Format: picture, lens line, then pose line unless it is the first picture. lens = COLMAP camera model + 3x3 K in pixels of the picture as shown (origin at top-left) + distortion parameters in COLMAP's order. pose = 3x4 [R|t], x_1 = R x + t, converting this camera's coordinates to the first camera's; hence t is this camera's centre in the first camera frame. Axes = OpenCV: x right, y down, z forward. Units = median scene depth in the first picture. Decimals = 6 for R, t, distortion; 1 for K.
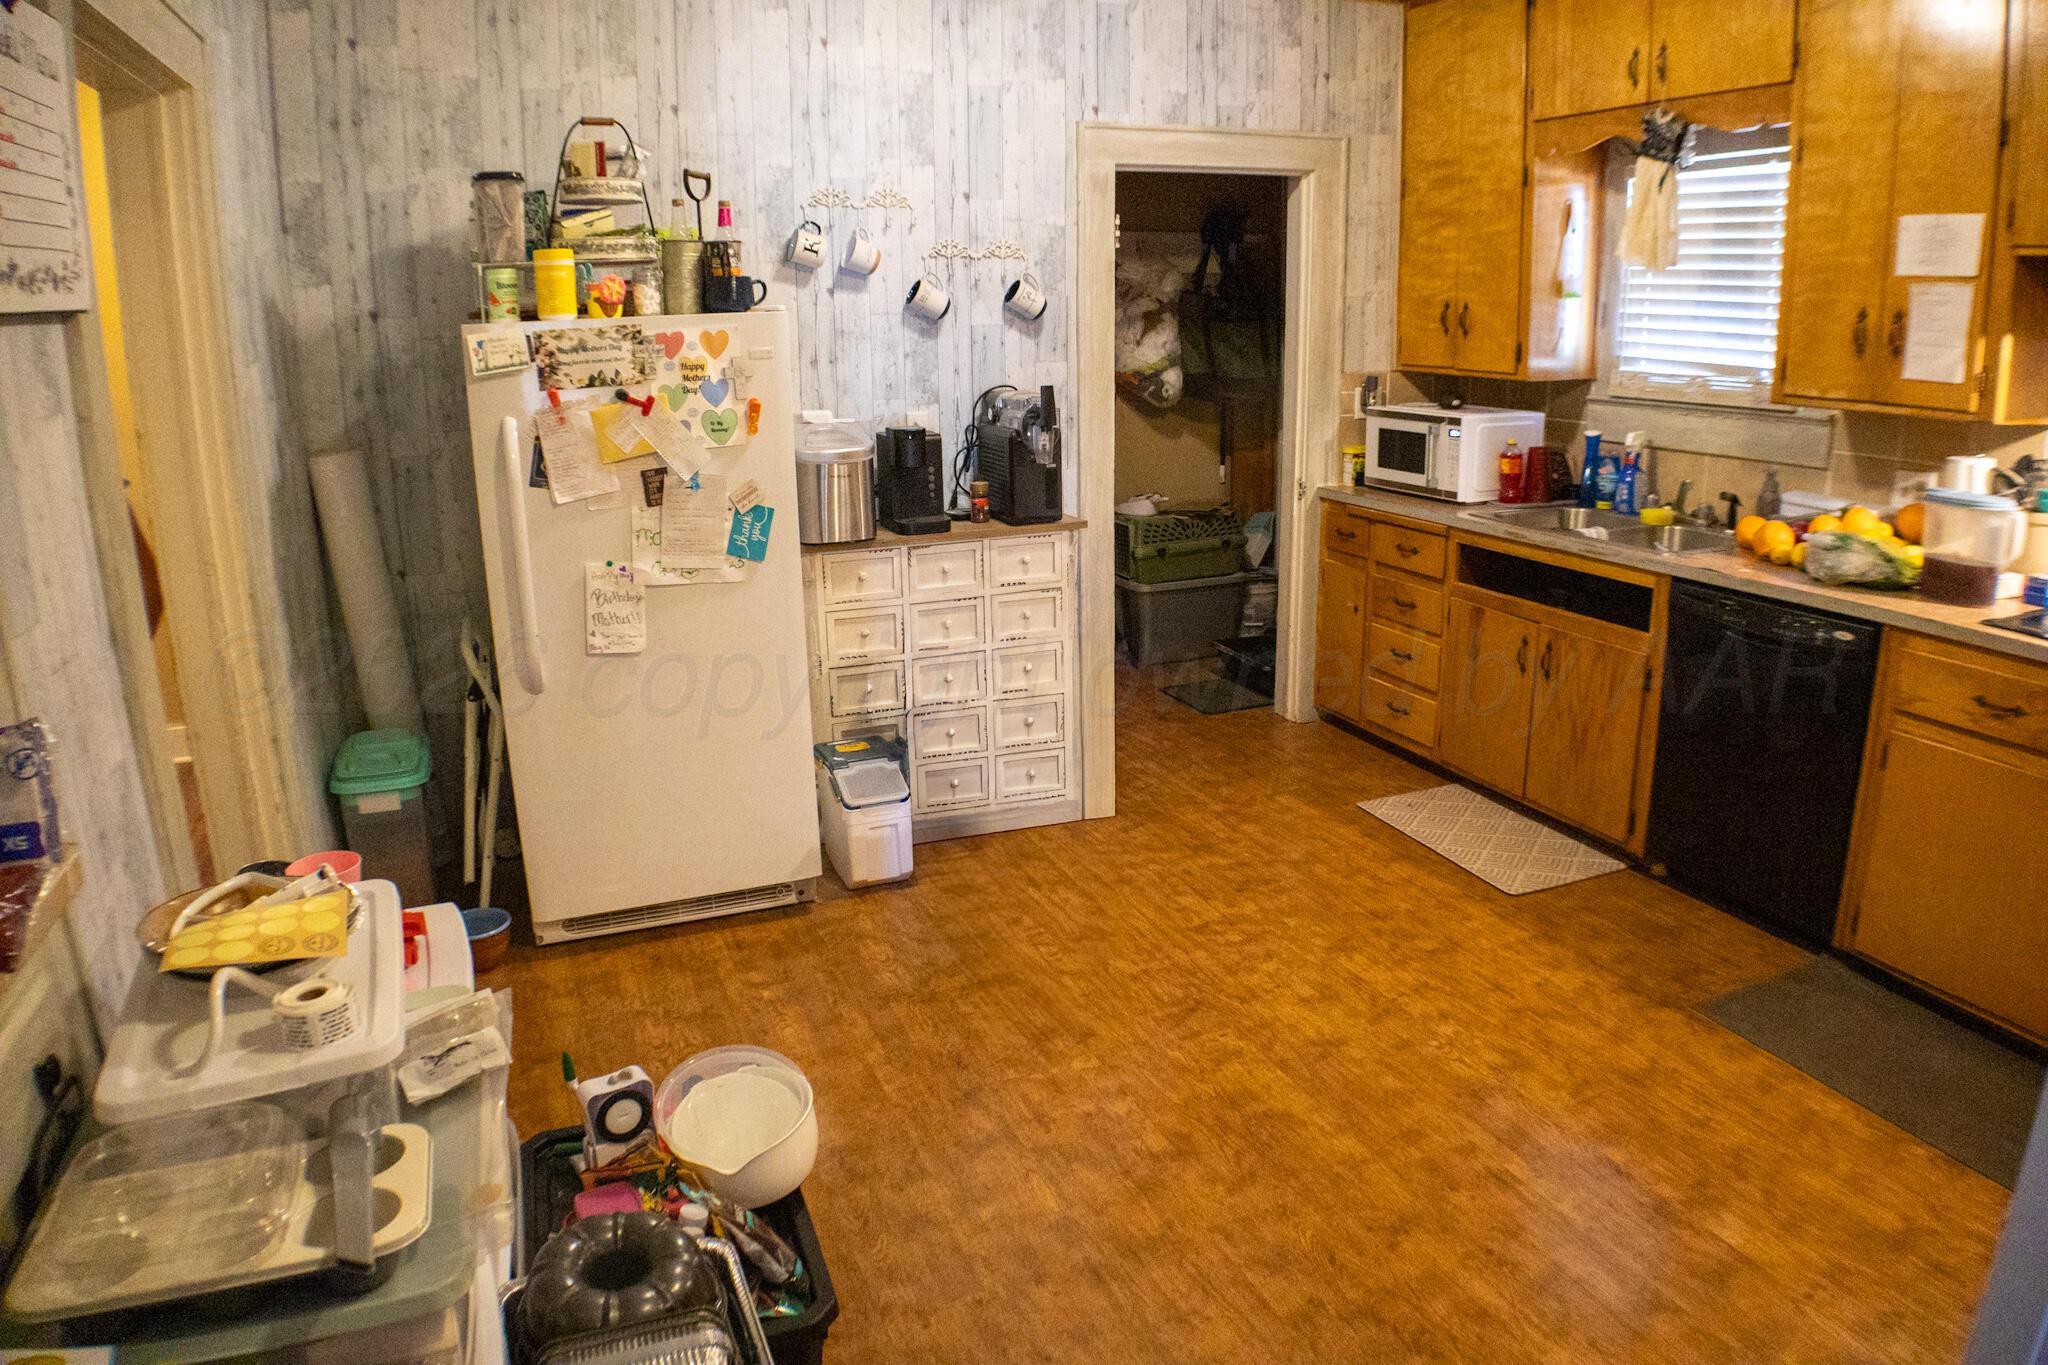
lens RADIAL K [[1377.4, 0, 1024.0], [0, 1377.4, 682.5], [0, 0, 1]] dist [-0.138157, 0.022819]
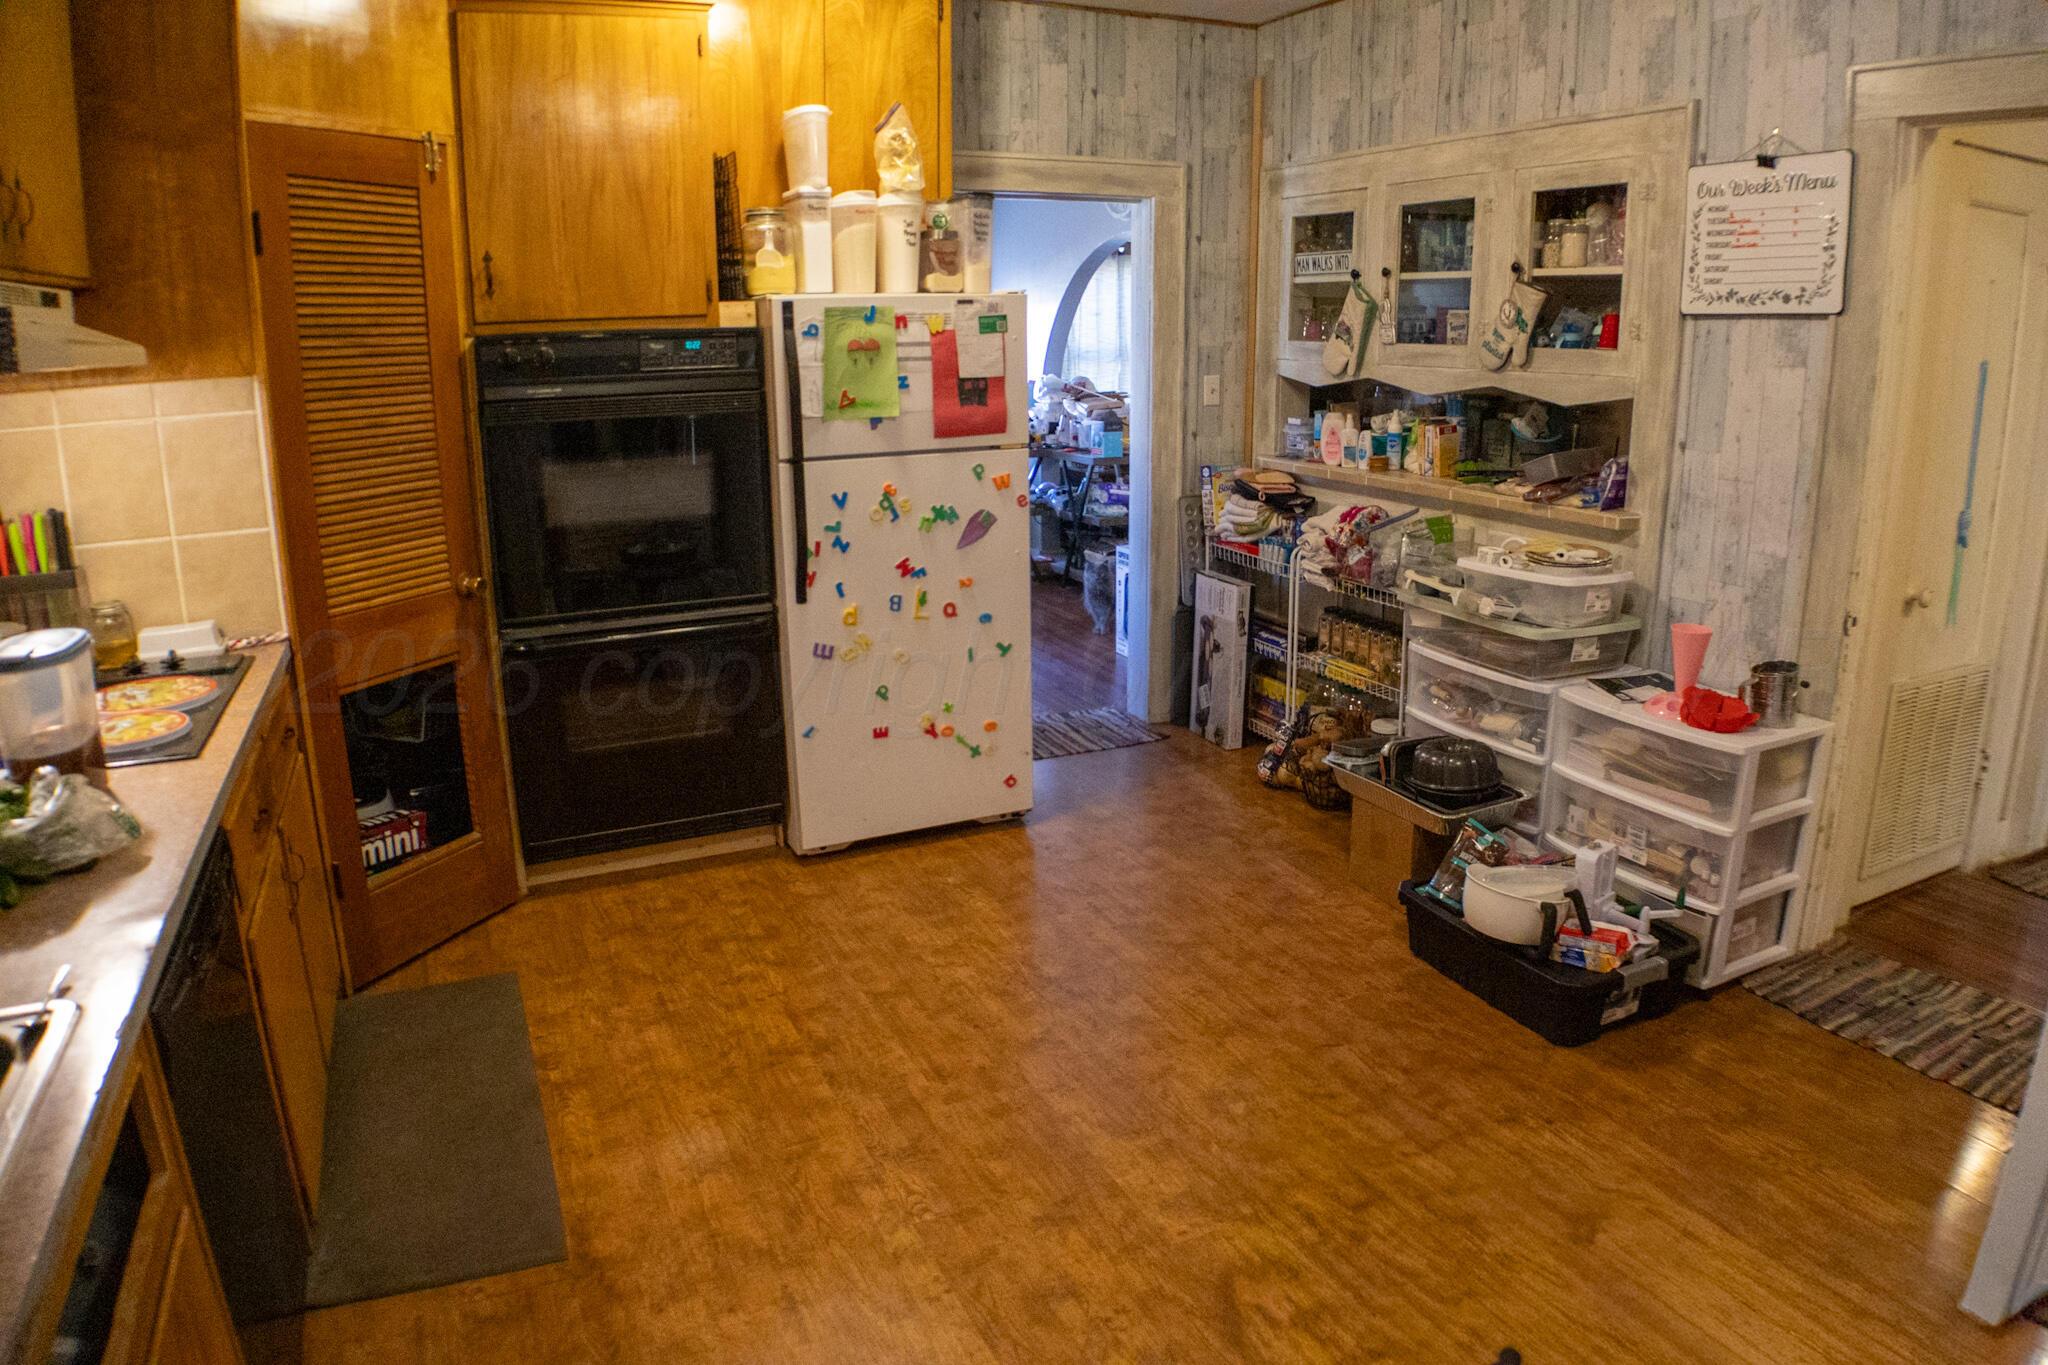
lens RADIAL K [[1318.4, 0, 1062.5], [0, 1318.4, 686.9], [0, 0, 1]] dist [-0.150699, 0.029608]
pose [[-0.997223, 0.041720, -0.061695, 0.225173], [0.004463, 0.860364, 0.509661, -0.364719], [0.074343, 0.507970, -0.858161, 1.329700]]
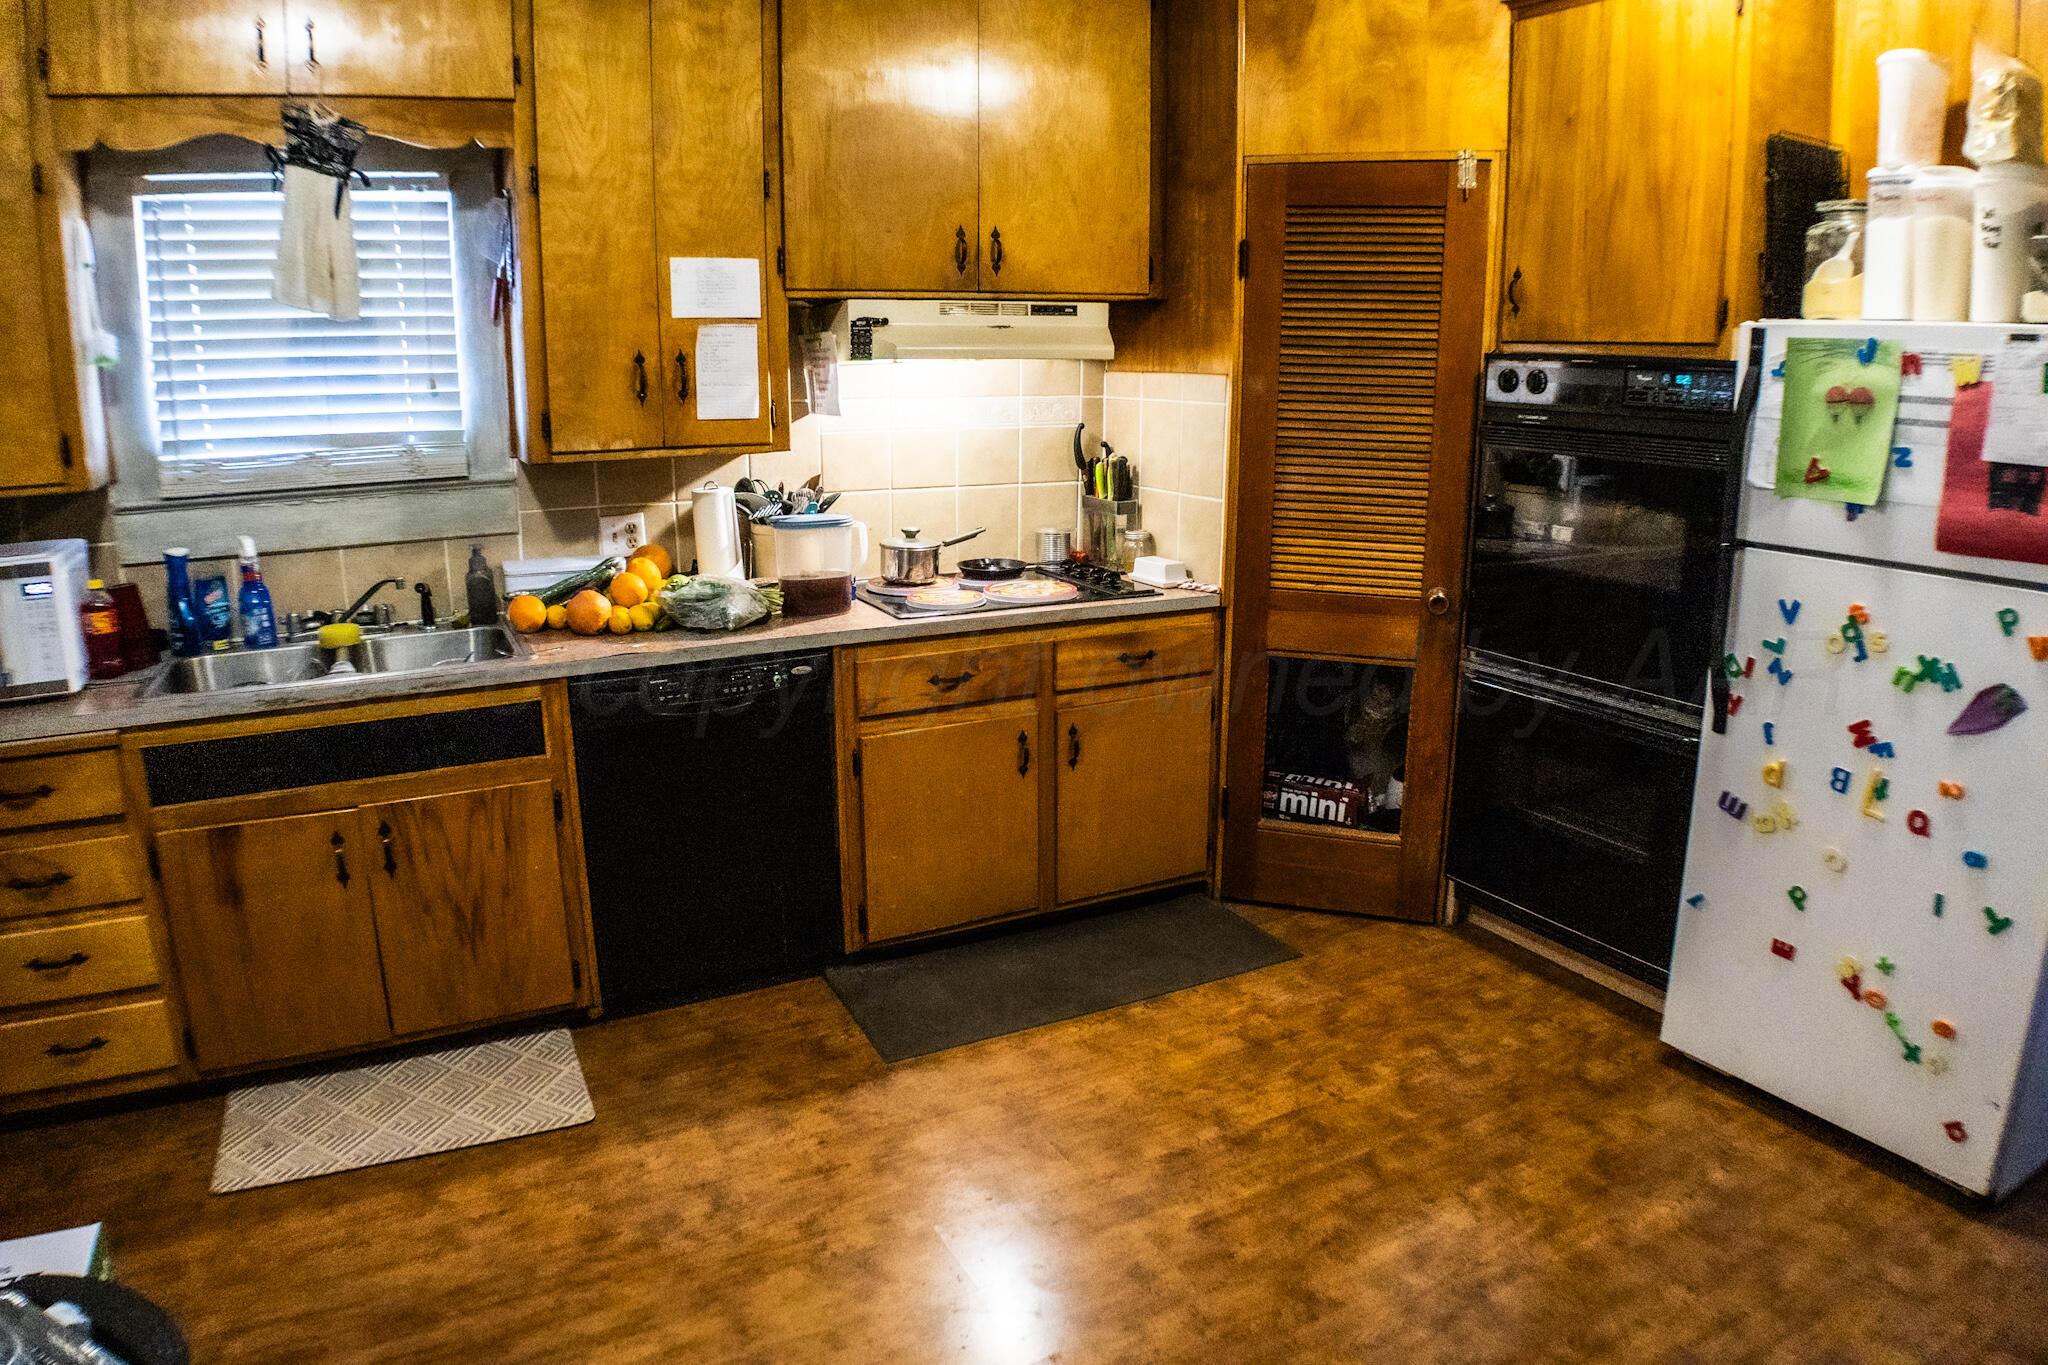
lens RADIAL K [[1318.4, 0, 1062.5], [0, 1318.4, 686.9], [0, 0, 1]] dist [-0.150699, 0.029608]
pose [[-0.117764, -0.223947, 0.967460, -0.342423], [0.262979, 0.932423, 0.247848, -0.197101], [-0.957587, 0.283609, -0.050912, 0.759697]]
